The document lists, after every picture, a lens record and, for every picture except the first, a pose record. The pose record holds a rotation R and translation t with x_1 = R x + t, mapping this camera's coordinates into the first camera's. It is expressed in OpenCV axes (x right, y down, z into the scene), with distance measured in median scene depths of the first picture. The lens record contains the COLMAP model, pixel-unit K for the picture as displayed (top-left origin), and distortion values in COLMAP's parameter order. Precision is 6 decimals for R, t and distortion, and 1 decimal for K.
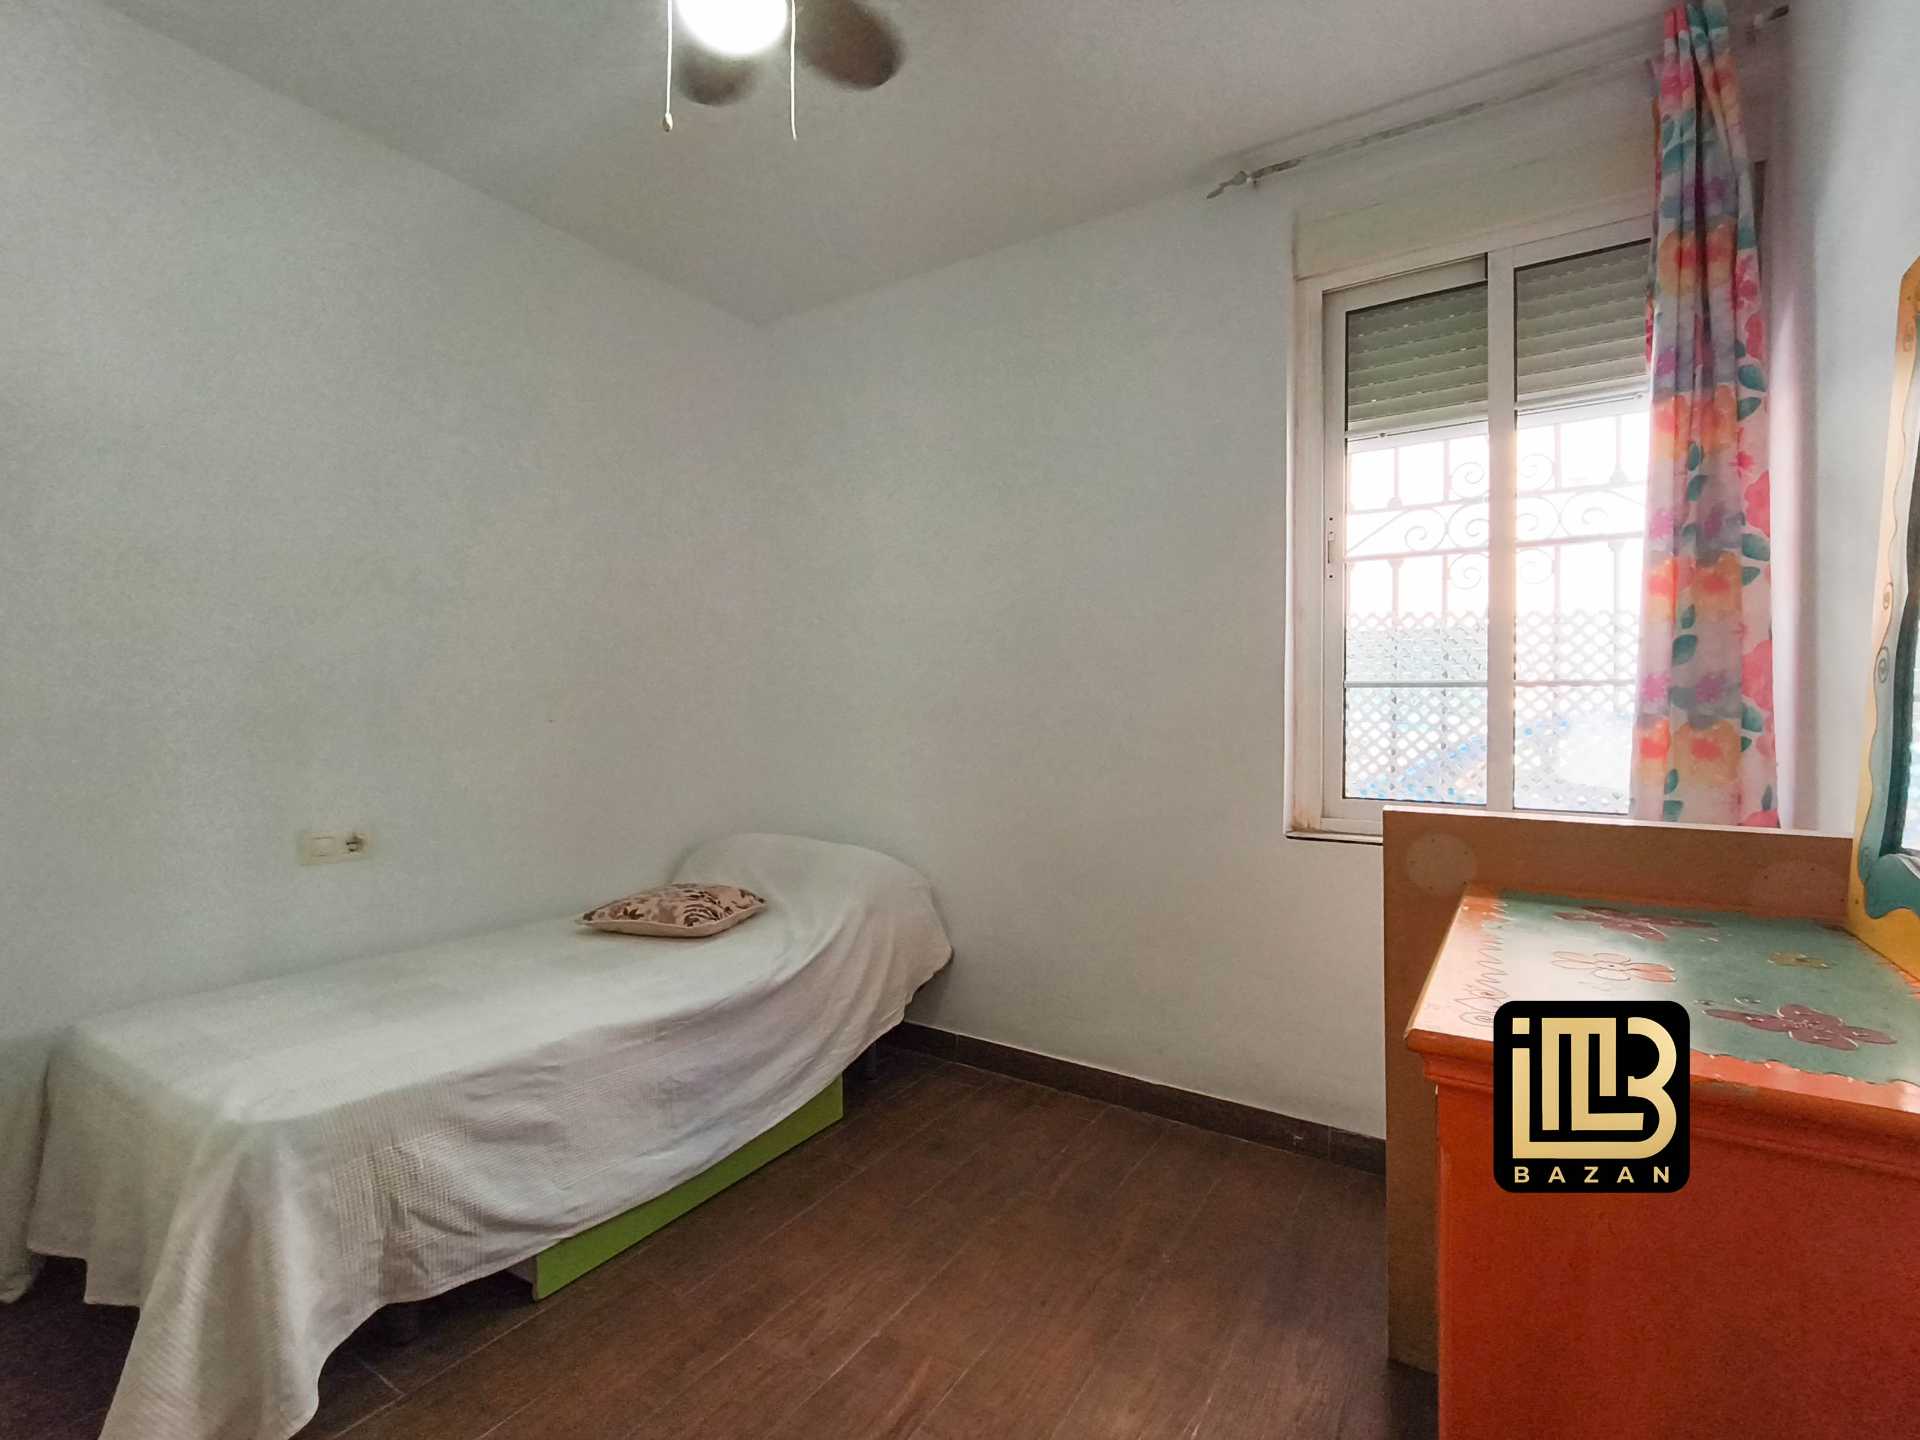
lens RADIAL K [[880.2, 0, 956.7], [0, 880.2, 710.1], [0, 0, 1]] dist [-0.003094, -0.001763]
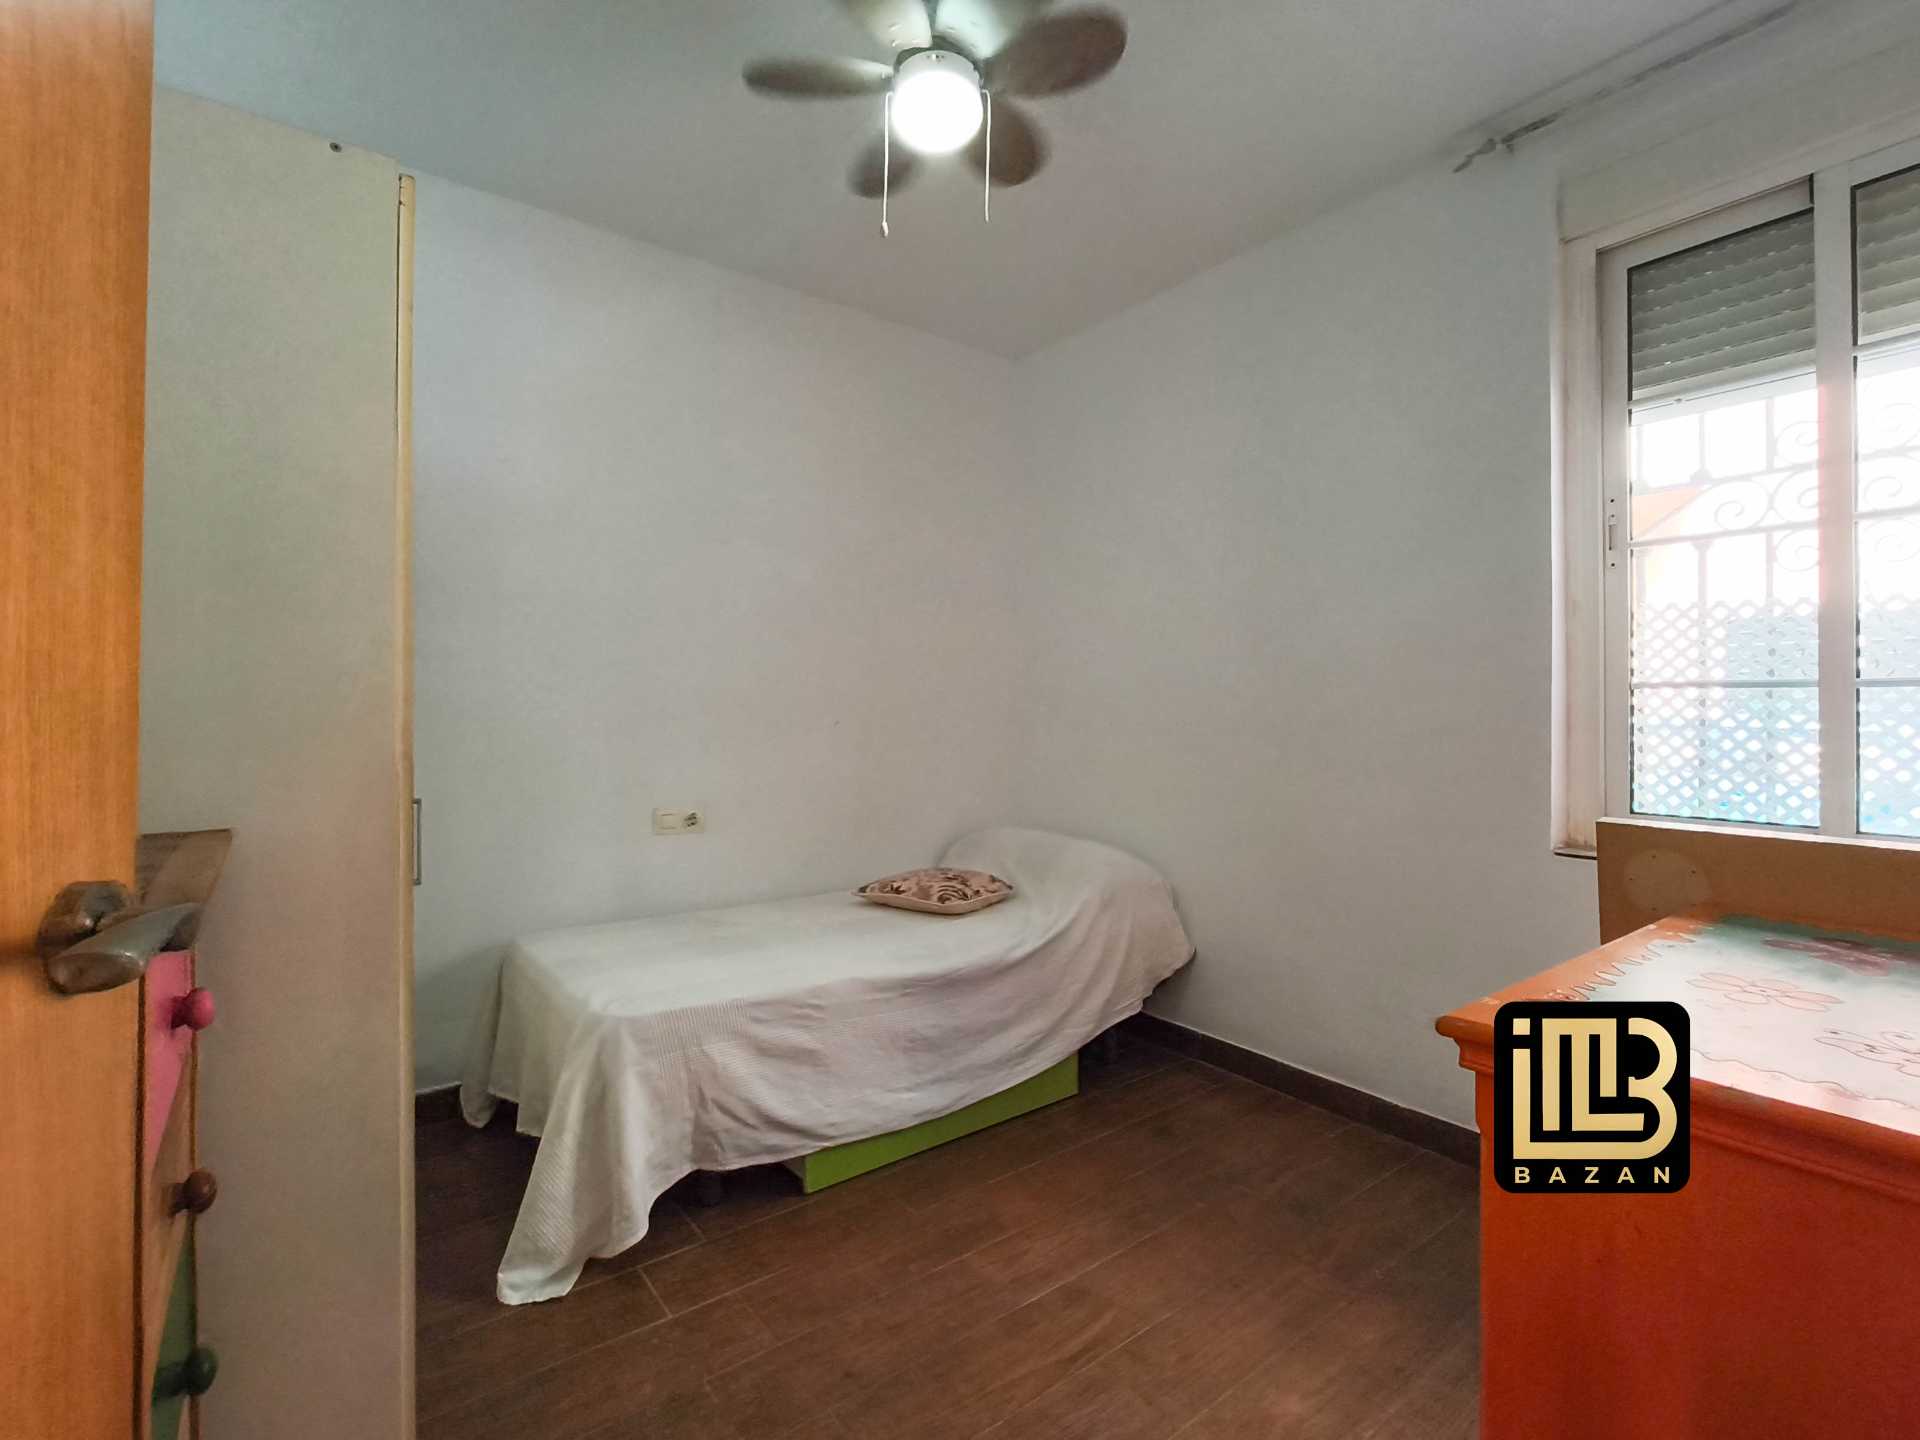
lens RADIAL K [[878.3, 0, 959.1], [0, 878.3, 708.2], [0, 0, 1]] dist [-0.001080, -0.001261]
pose [[0.940155, -0.002334, -0.340738, 0.115876], [-0.000112, 0.999974, -0.007159, 0.000056], [0.340746, 0.006769, 0.940131, -0.070389]]
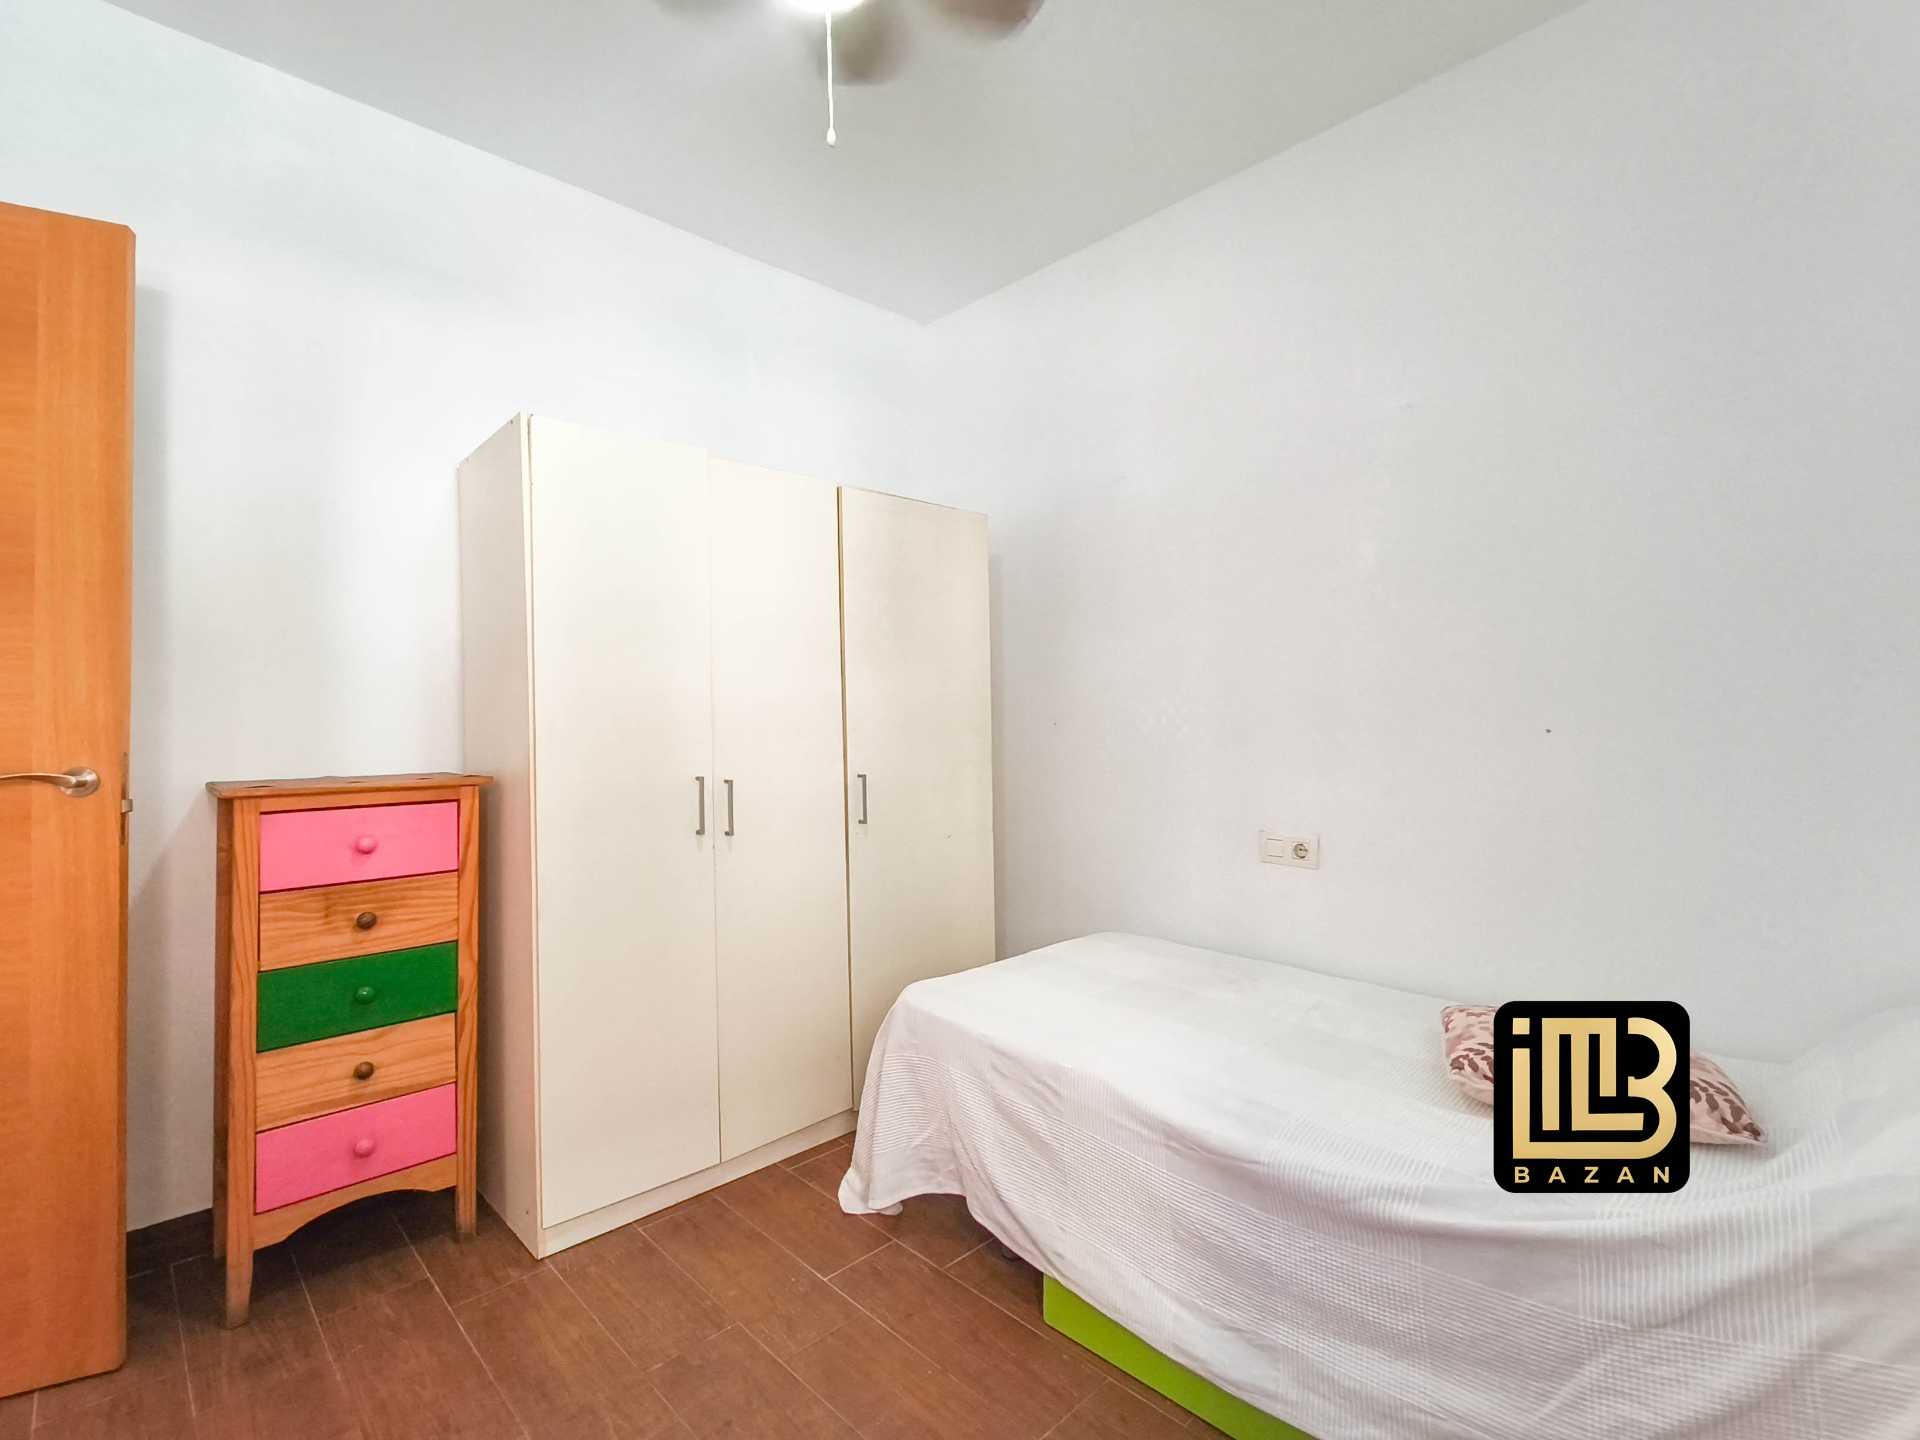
lens RADIAL K [[898.3, 0, 964.8], [0, 898.3, 713.0], [0, 0, 1]] dist [0.000263, -0.004791]
pose [[-0.228653, -0.007627, -0.973478, 0.411065], [0.001533, 0.999965, -0.008194, 0.004050], [0.973507, -0.003366, -0.228634, 0.902405]]
